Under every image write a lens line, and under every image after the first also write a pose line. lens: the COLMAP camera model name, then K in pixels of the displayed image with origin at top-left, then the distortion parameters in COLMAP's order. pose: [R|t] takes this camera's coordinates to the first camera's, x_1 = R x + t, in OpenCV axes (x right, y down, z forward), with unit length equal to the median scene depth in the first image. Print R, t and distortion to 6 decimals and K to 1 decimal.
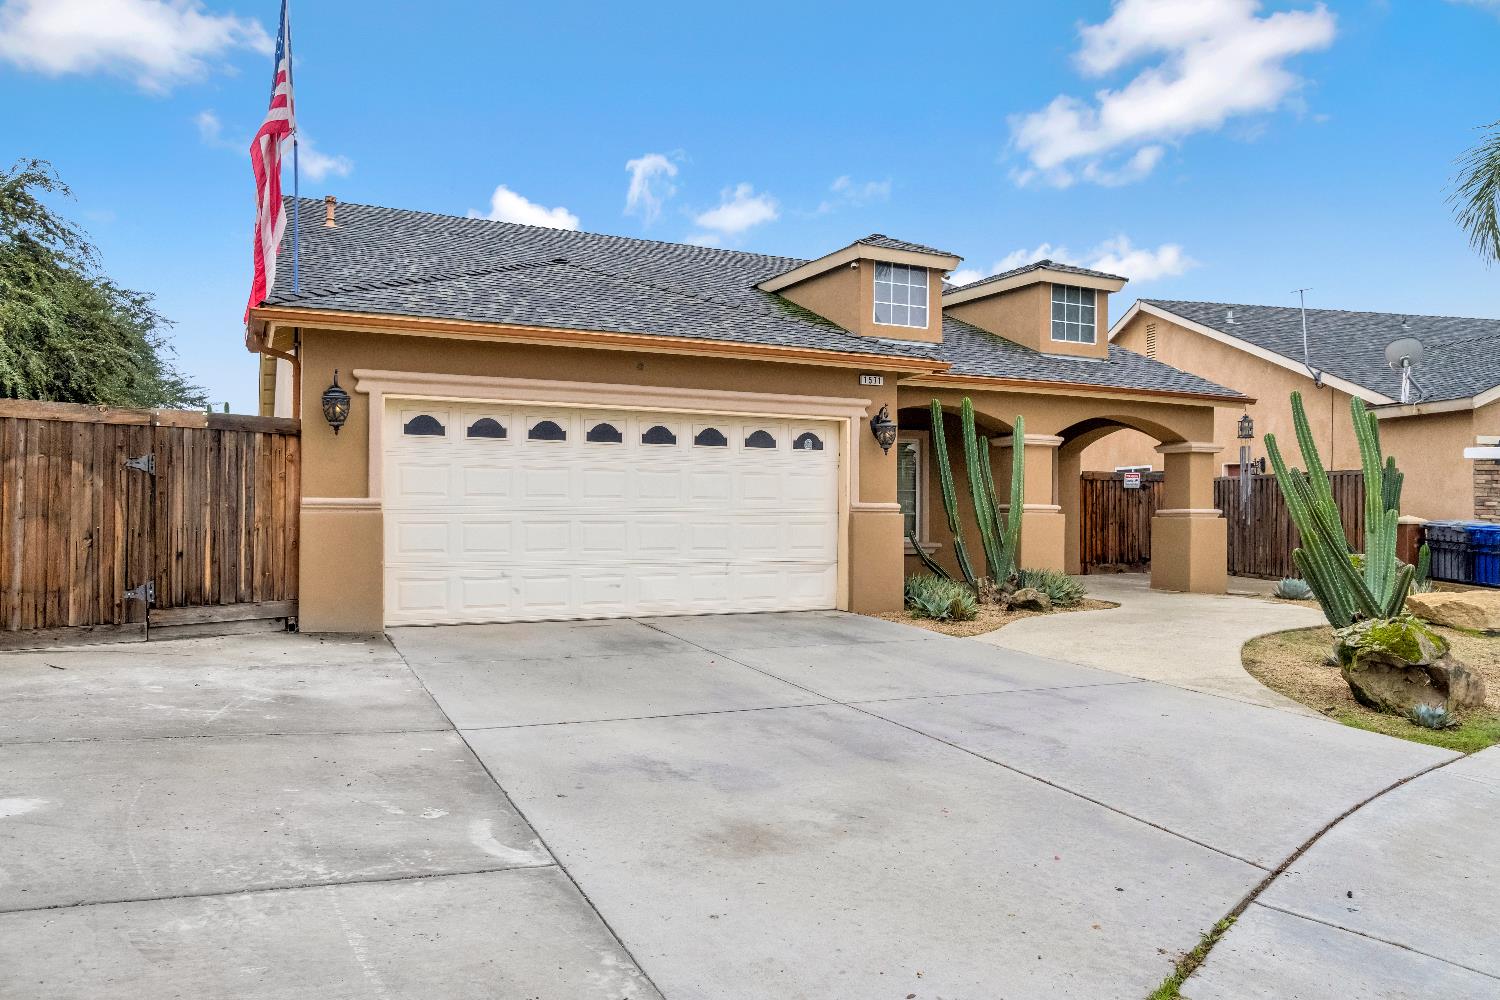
lens RADIAL K [[1058.7, 0, 747.1], [0, 1058.7, 495.3], [0, 0, 1]] dist [0.001394, 0.000341]
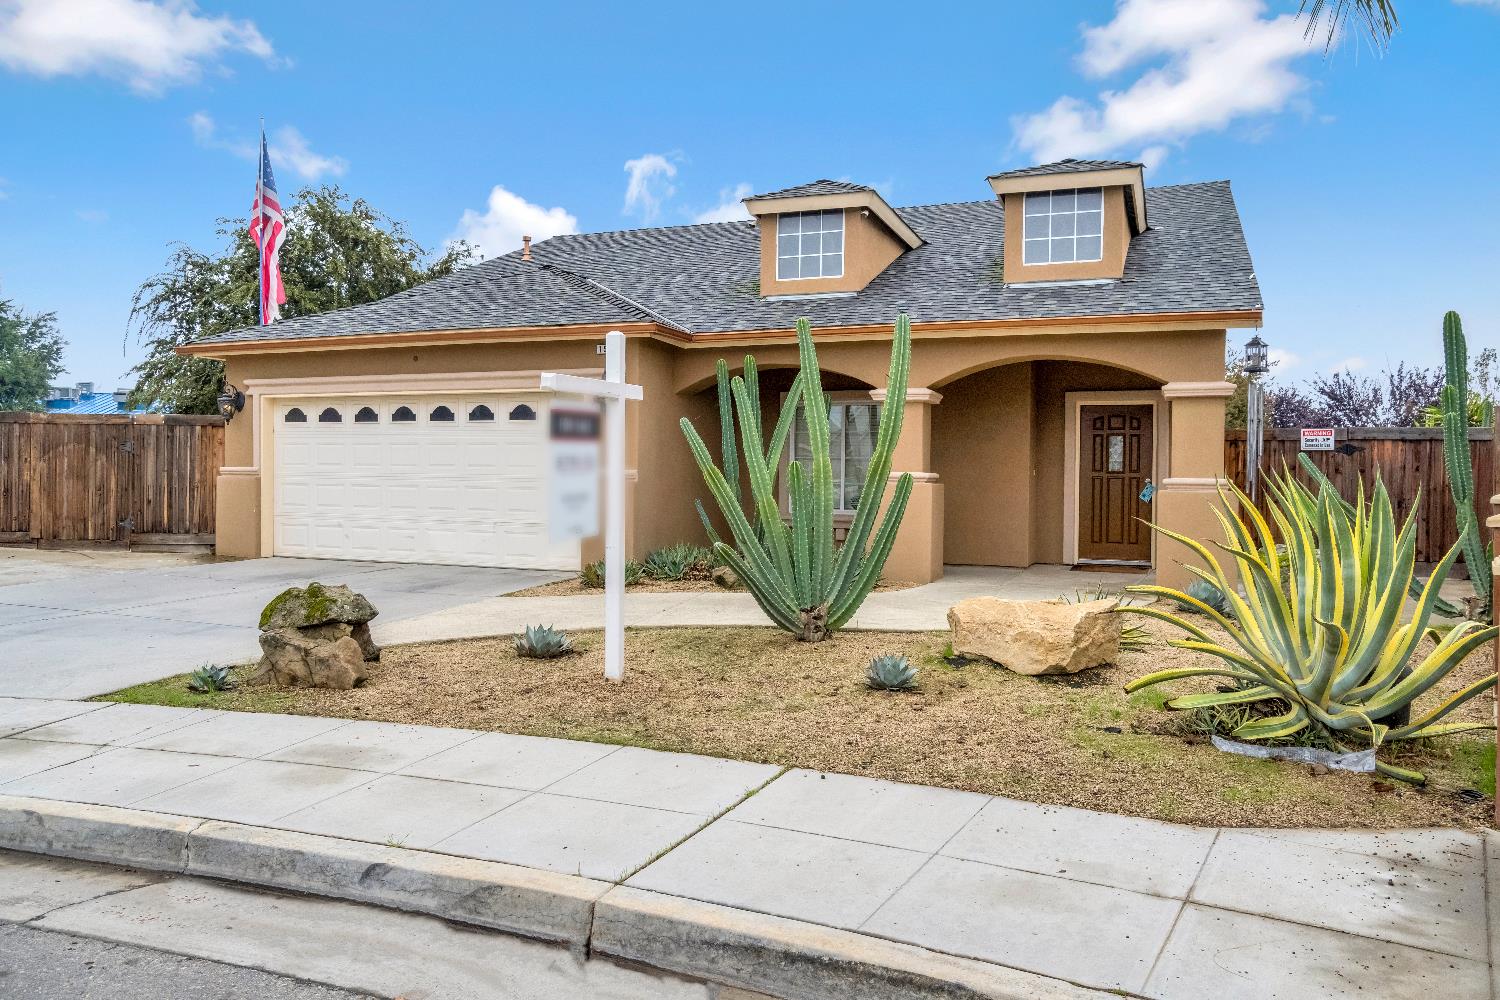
lens RADIAL K [[1072.8, 0, 760.1], [0, 1072.8, 499.1], [0, 0, 1]] dist [-0.013199, -0.000484]
pose [[0.686189, 0.011182, -0.727338, 1.170416], [0.002111, 0.999847, 0.017364, 0.022049], [0.727420, -0.013450, 0.686060, 0.481969]]
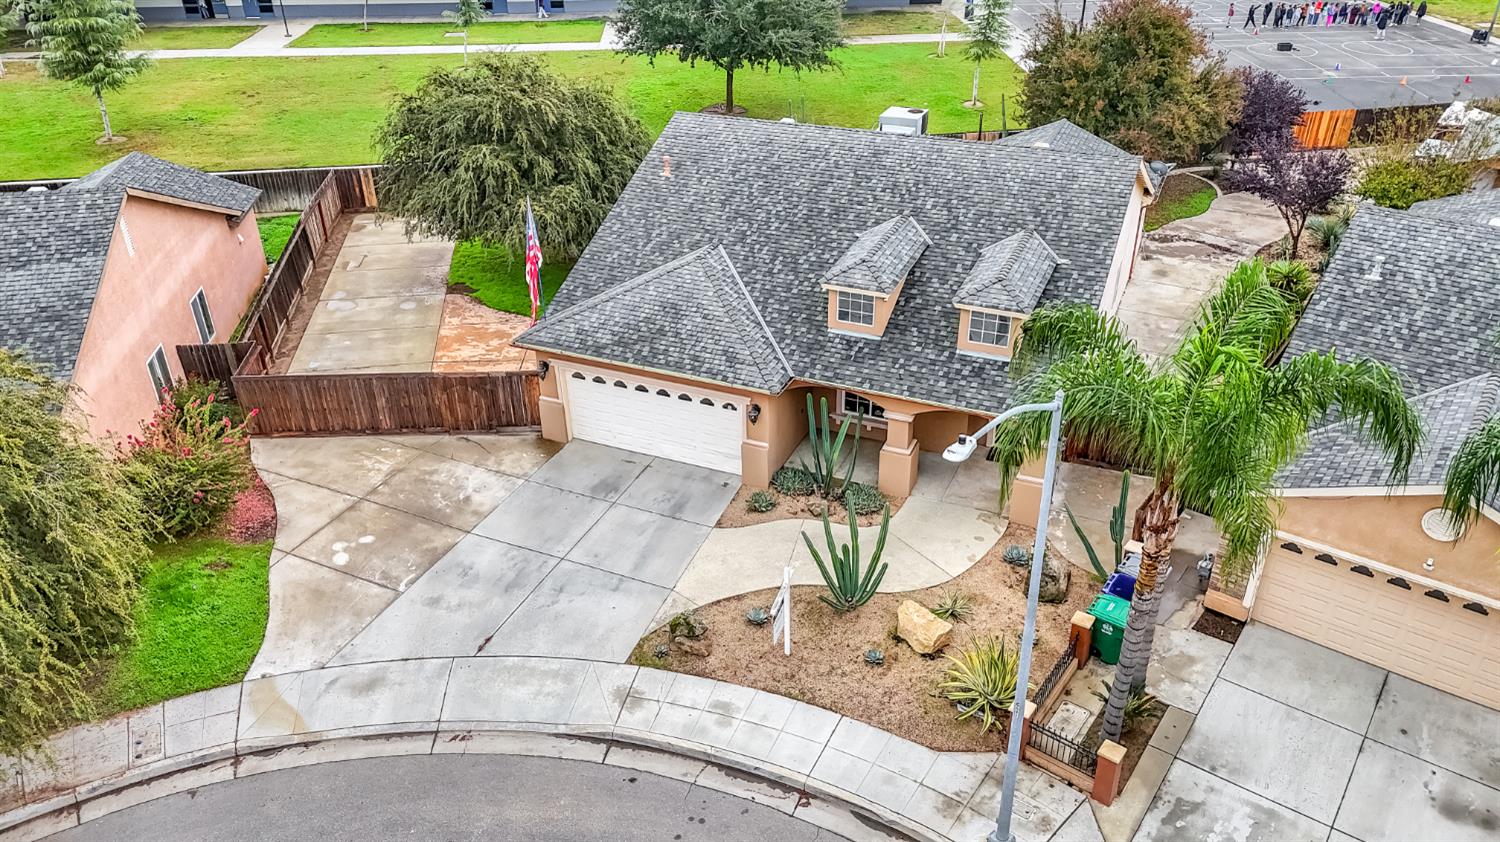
lens RADIAL K [[1097.7, 0, 755.9], [0, 1097.7, 422.7], [0, 0, 1]] dist [0.068338, -0.055345]
pose [[0.658029, 0.363993, -0.659172, 1.857580], [0.028430, 0.862768, 0.504799, -1.353076], [0.752456, -0.350913, 0.557378, -0.233802]]
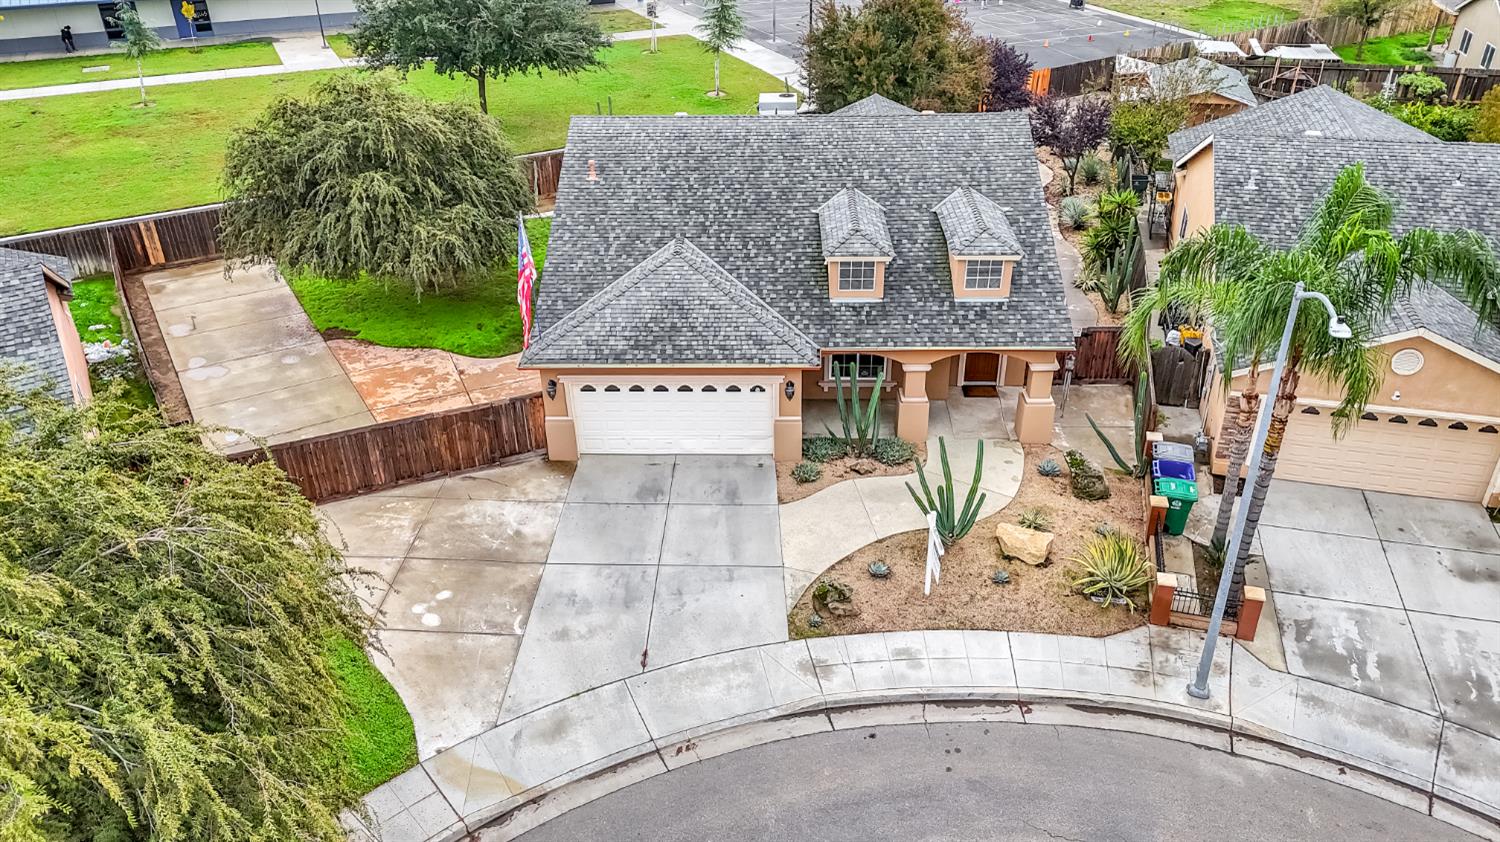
lens RADIAL K [[1097.7, 0, 751.7], [0, 1097.7, 422.5], [0, 0, 1]] dist [0.068338, -0.055345]
pose [[0.894075, 0.210295, -0.395483, 1.143730], [0.023761, 0.859425, 0.510710, -1.372067], [0.447287, -0.466010, 0.763393, -0.914277]]
